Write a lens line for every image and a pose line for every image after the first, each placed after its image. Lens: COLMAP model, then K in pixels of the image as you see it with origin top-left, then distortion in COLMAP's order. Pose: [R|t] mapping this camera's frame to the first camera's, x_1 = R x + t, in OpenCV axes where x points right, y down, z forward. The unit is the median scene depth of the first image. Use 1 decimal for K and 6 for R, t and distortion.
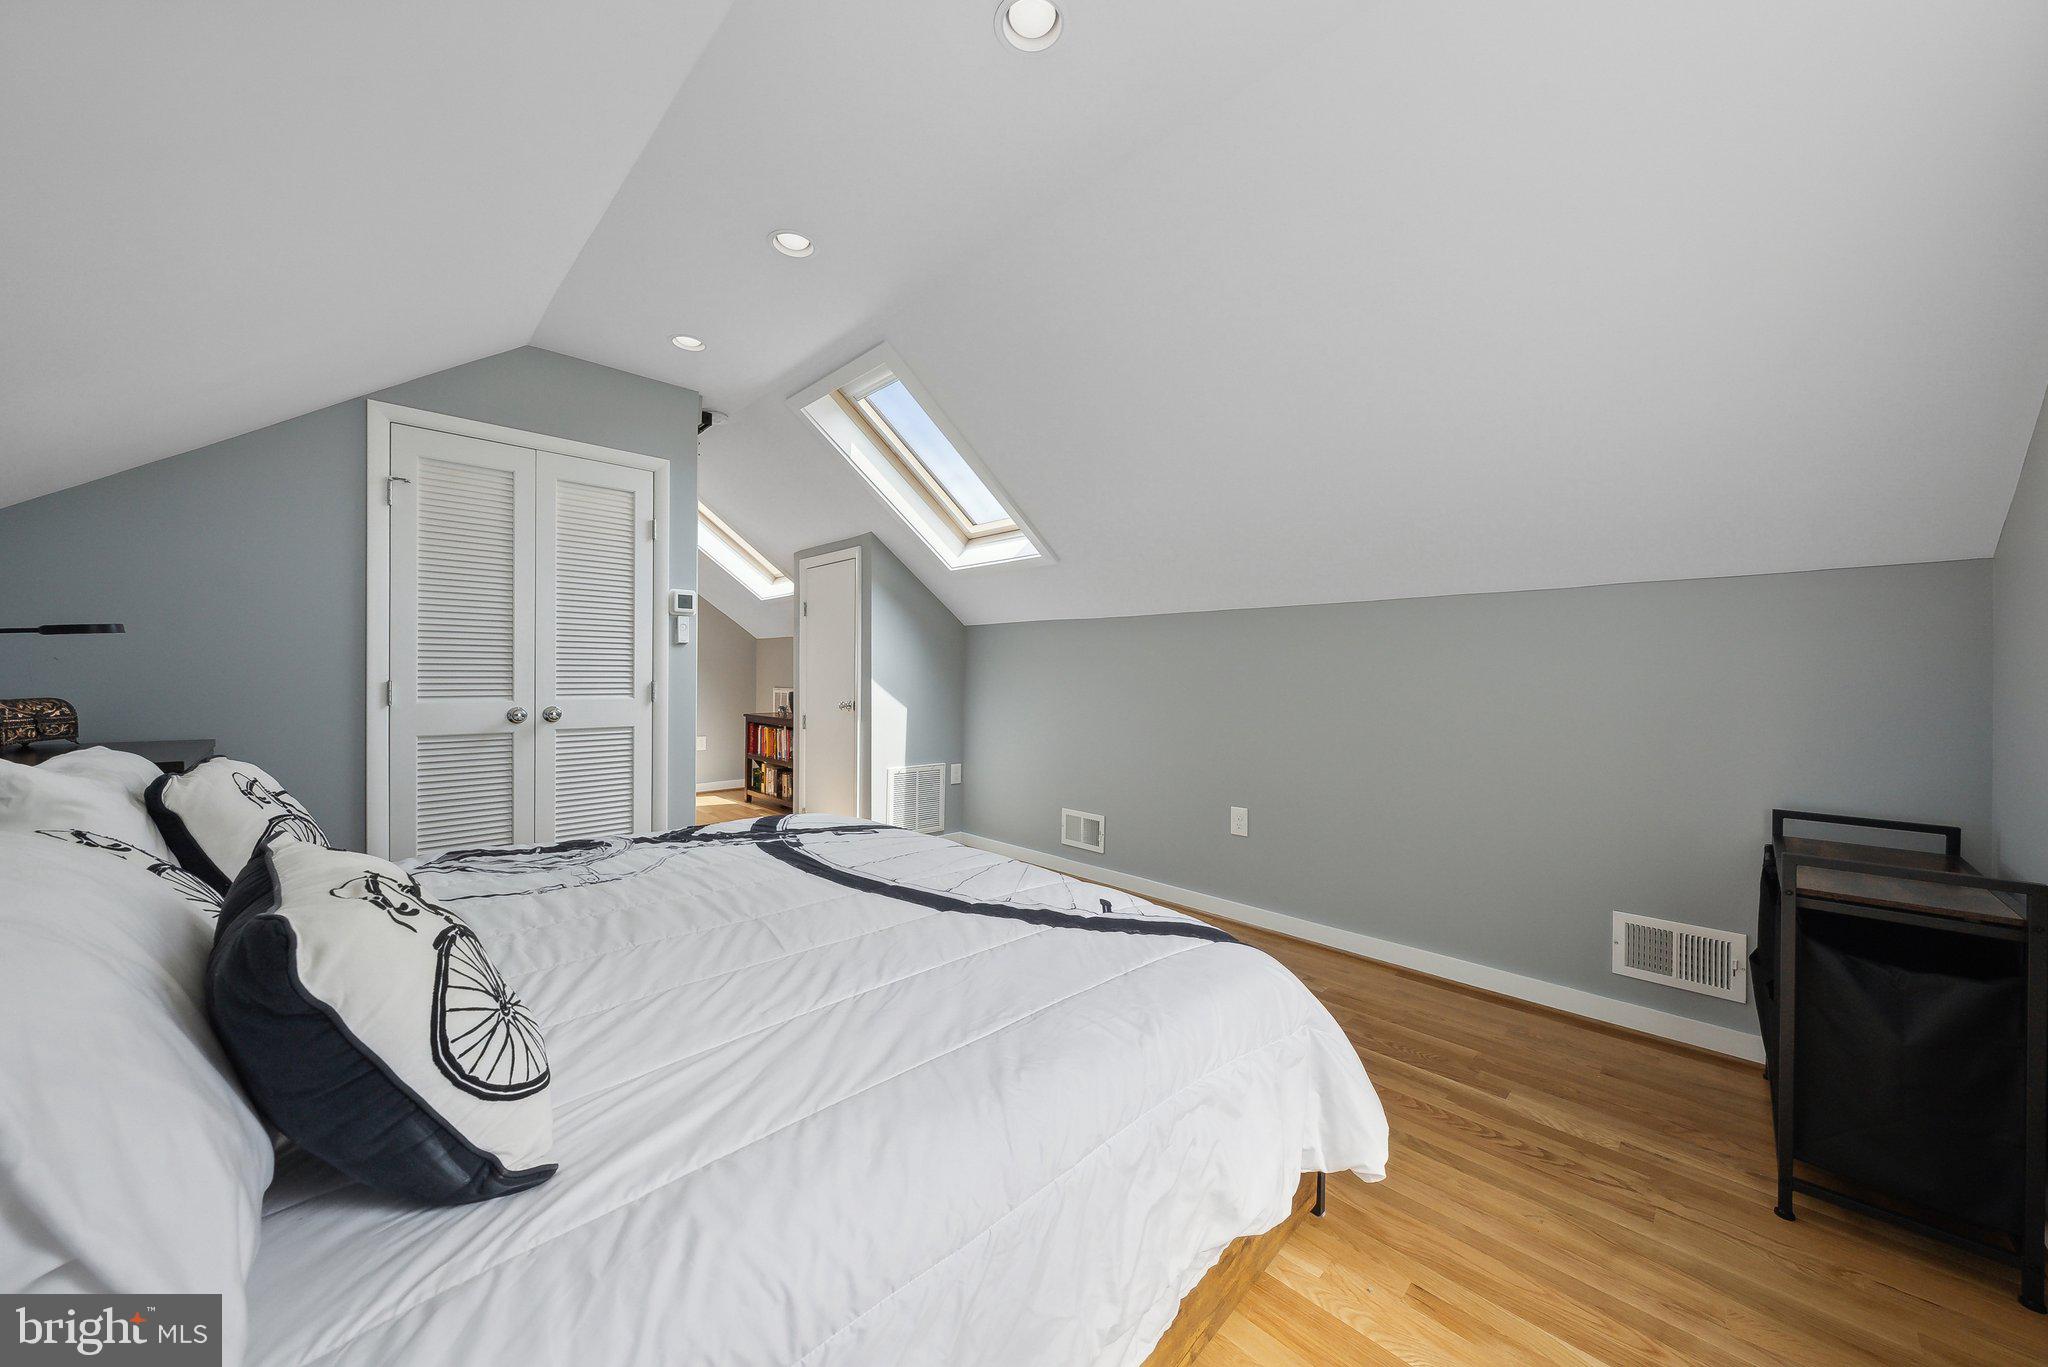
lens RADIAL K [[711.6, 0, 1014.6], [0, 711.6, 683.0], [0, 0, 1]] dist [-0.001698, -0.000190]
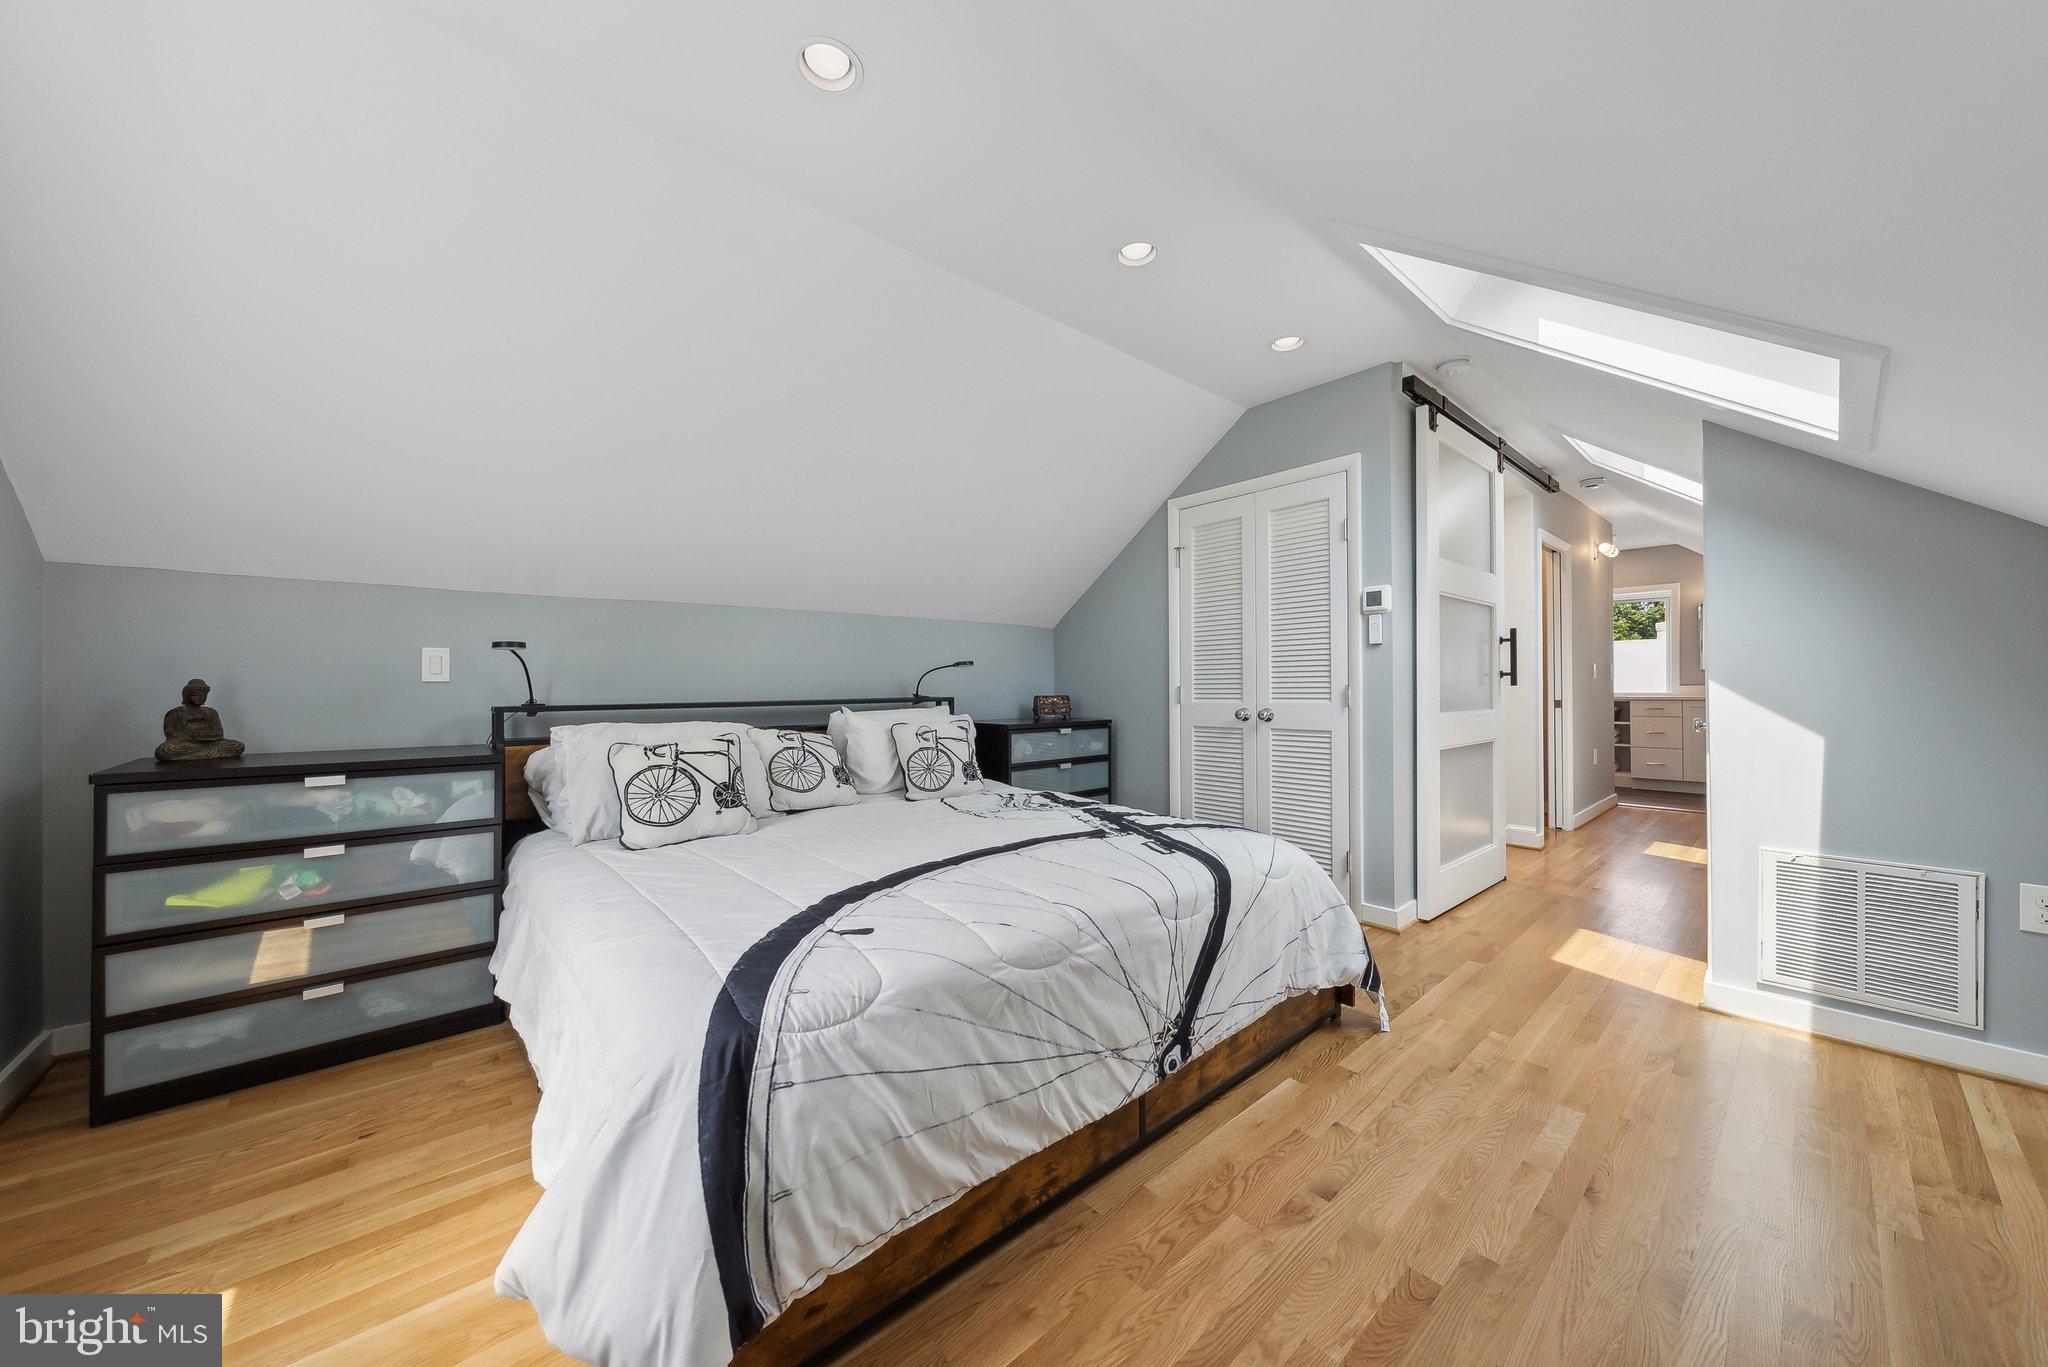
lens RADIAL K [[711.6, 0, 1014.6], [0, 711.6, 683.0], [0, 0, 1]] dist [-0.001698, -0.000190]
pose [[-0.057778, -0.008929, -0.998290, 0.553434], [-0.000948, 0.999960, -0.008890, 0.003972], [0.998329, 0.000433, -0.057784, 0.678340]]
